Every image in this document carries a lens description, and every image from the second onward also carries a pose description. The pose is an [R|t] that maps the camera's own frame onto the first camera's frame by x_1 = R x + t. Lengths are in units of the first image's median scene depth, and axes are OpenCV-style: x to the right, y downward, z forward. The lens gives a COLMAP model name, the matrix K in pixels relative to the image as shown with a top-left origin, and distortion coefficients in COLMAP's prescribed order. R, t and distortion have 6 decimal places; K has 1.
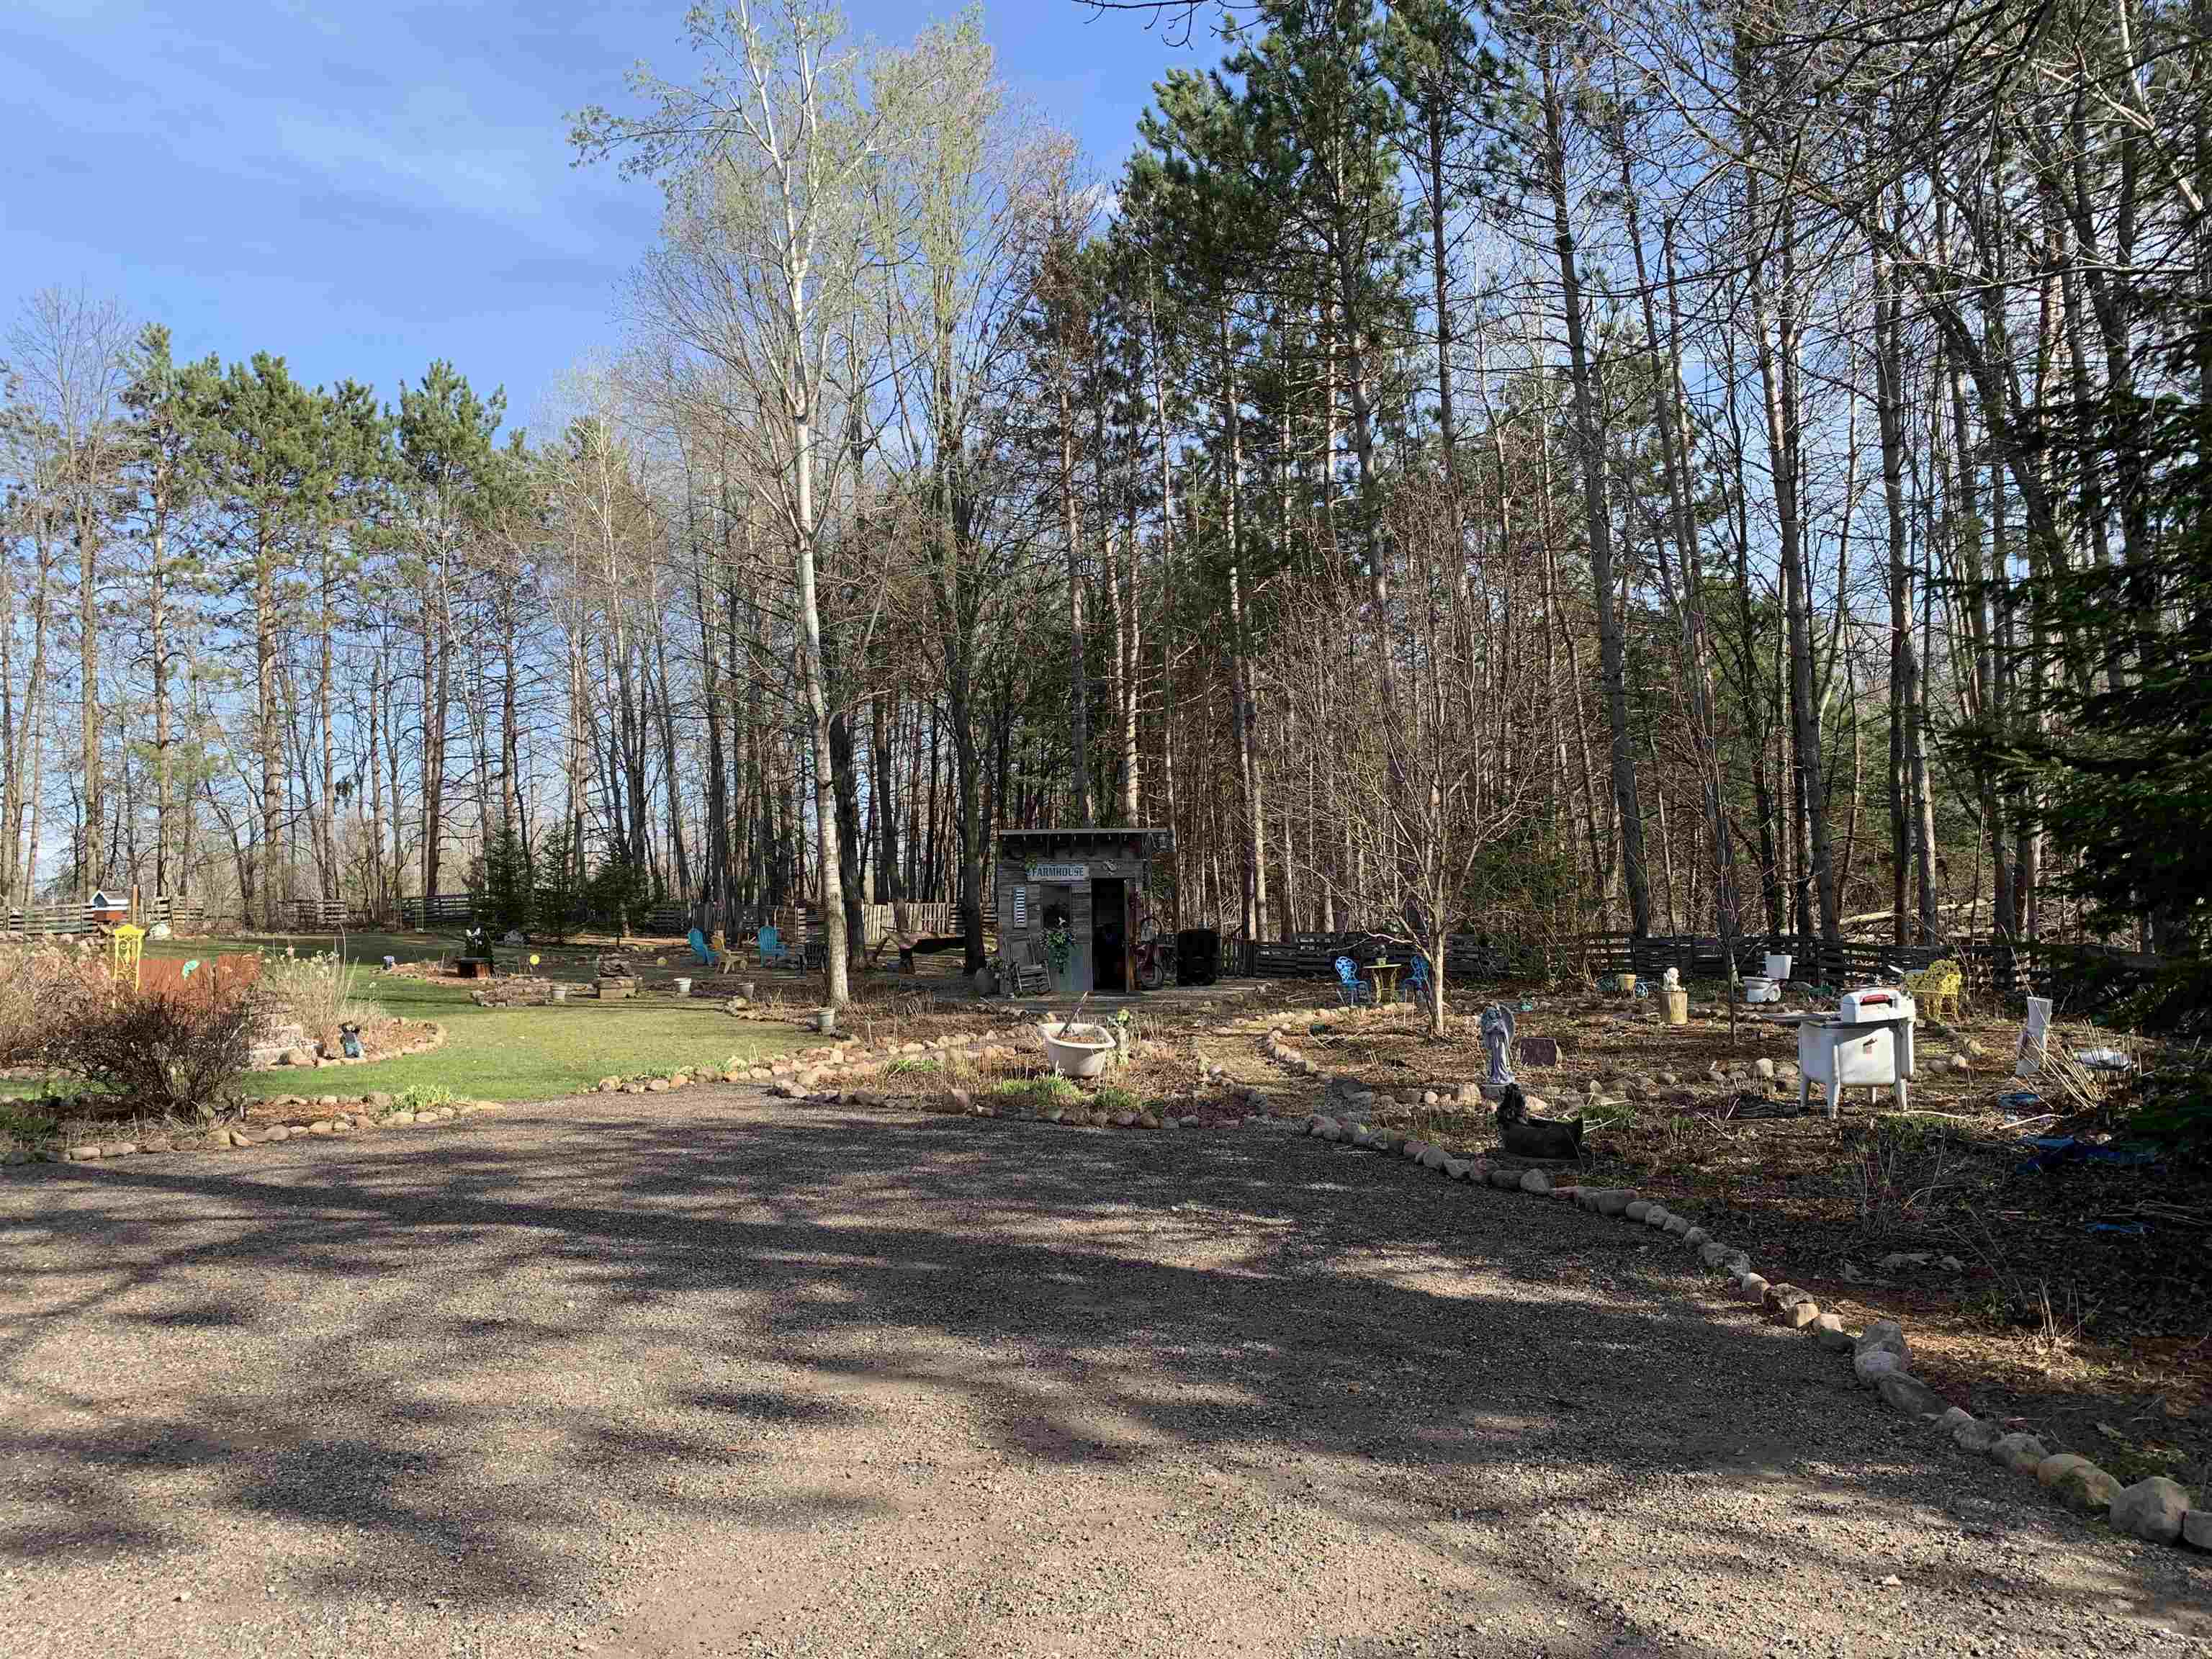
lens RADIAL K [[1697.0, 0, 1082.0], [0, 1697.0, 823.8], [0, 0, 1]] dist [0.036042, -0.006464]
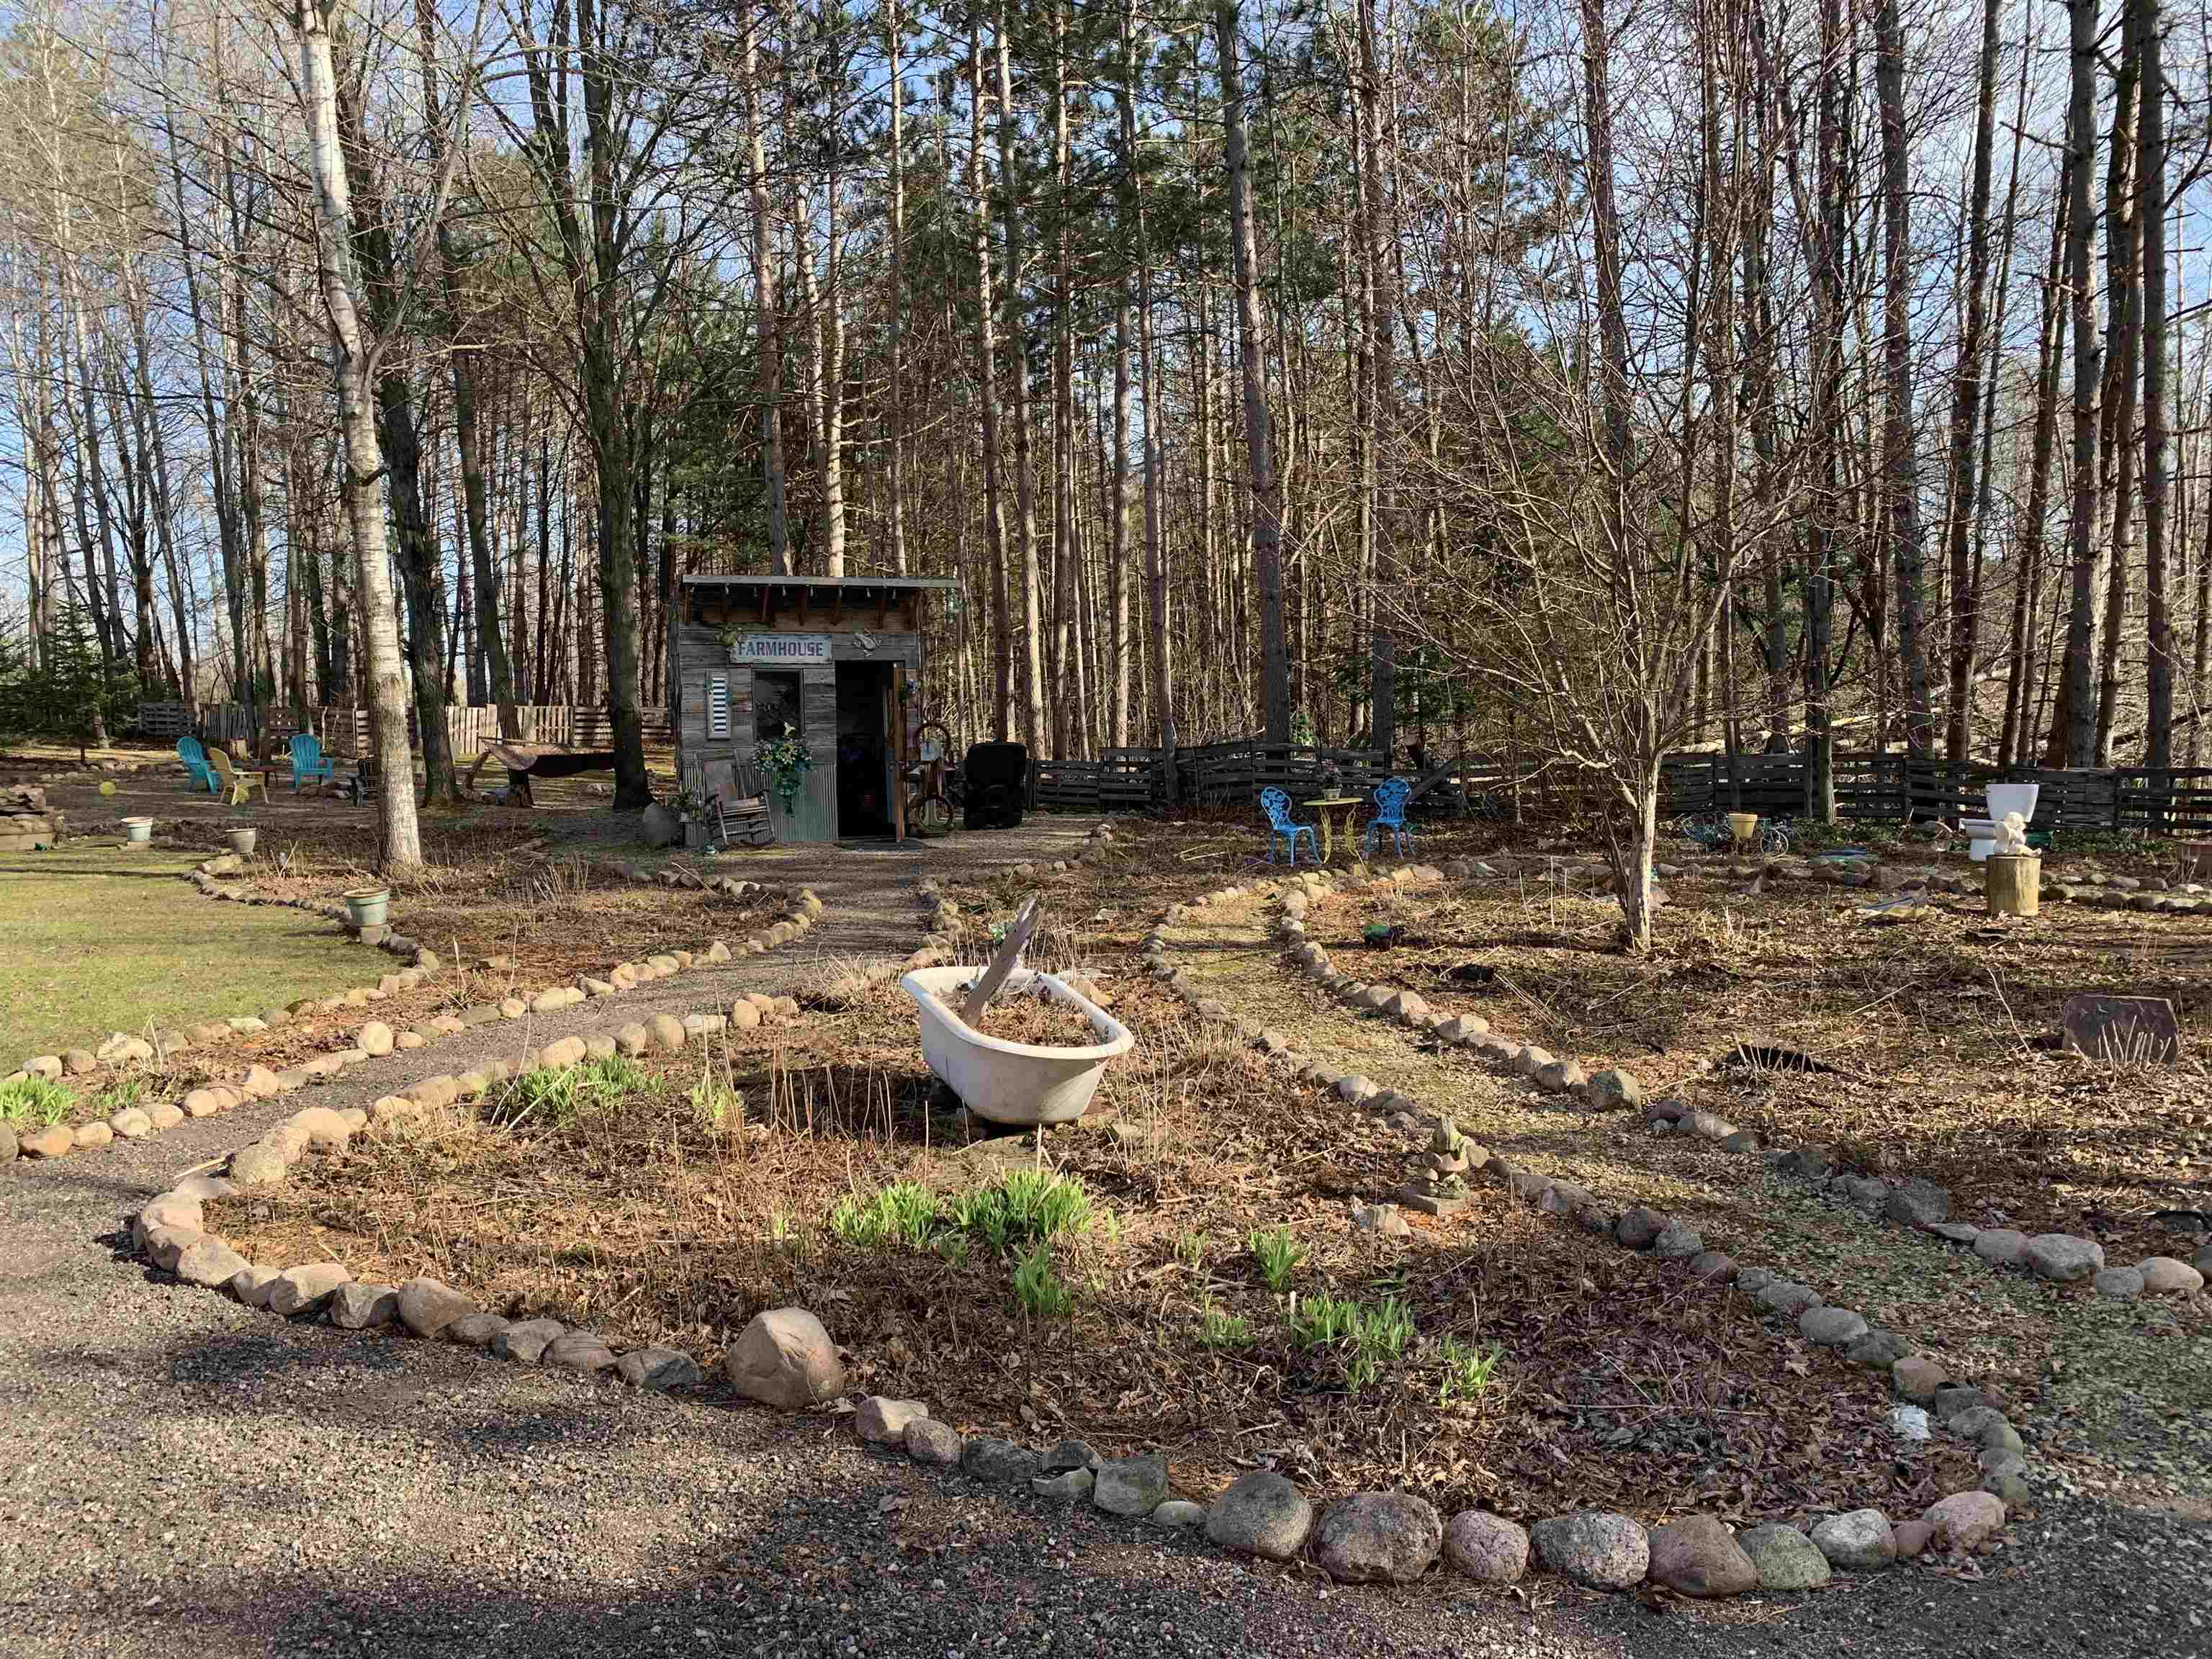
lens RADIAL K [[1697.0, 0, 1082.0], [0, 1697.0, 823.8], [0, 0, 1]] dist [0.036042, -0.006464]
pose [[0.975230, -0.005866, 0.221115, -0.038840], [-0.018145, 0.994158, 0.106402, 0.021097], [-0.220448, -0.107778, 0.969426, 0.323438]]
